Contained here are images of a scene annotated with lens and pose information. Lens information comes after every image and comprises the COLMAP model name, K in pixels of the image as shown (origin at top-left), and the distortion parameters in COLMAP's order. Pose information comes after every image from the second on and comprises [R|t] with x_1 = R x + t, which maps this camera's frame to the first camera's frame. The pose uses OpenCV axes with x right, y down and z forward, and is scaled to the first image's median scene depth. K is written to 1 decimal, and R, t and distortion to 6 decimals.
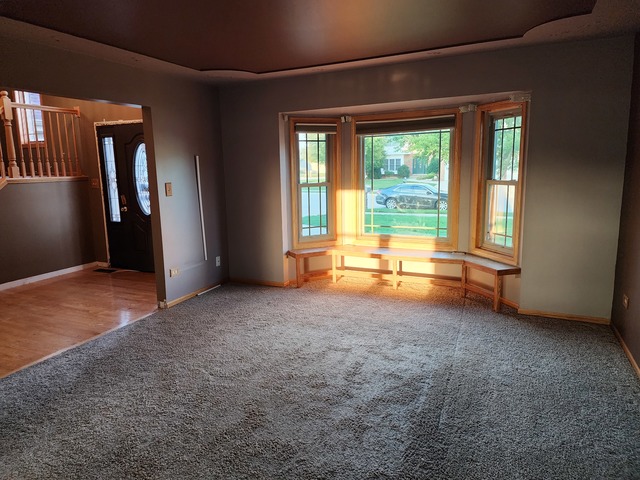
lens RADIAL K [[432.1, 0, 317.2], [0, 432.1, 237.9], [0, 0, 1]] dist [0.089972, -0.010469]
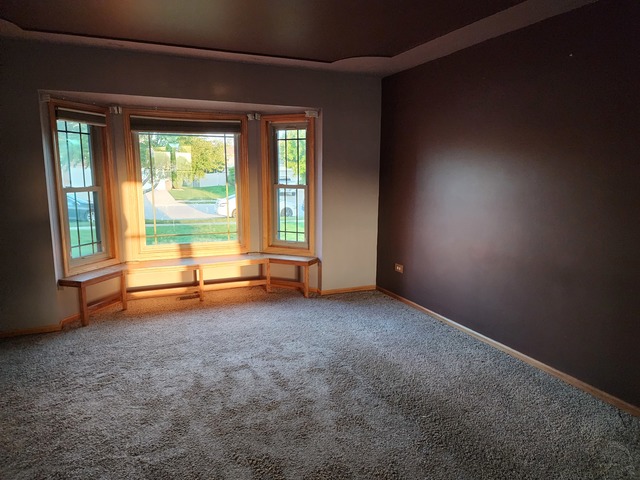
lens RADIAL K [[432.1, 0, 318.1], [0, 432.1, 246.2], [0, 0, 1]] dist [0.089972, -0.010469]
pose [[0.674420, -0.111510, 0.729879, -0.397449], [0.108350, 0.992775, 0.051558, -0.023095], [-0.730354, 0.044311, 0.681630, 0.200210]]
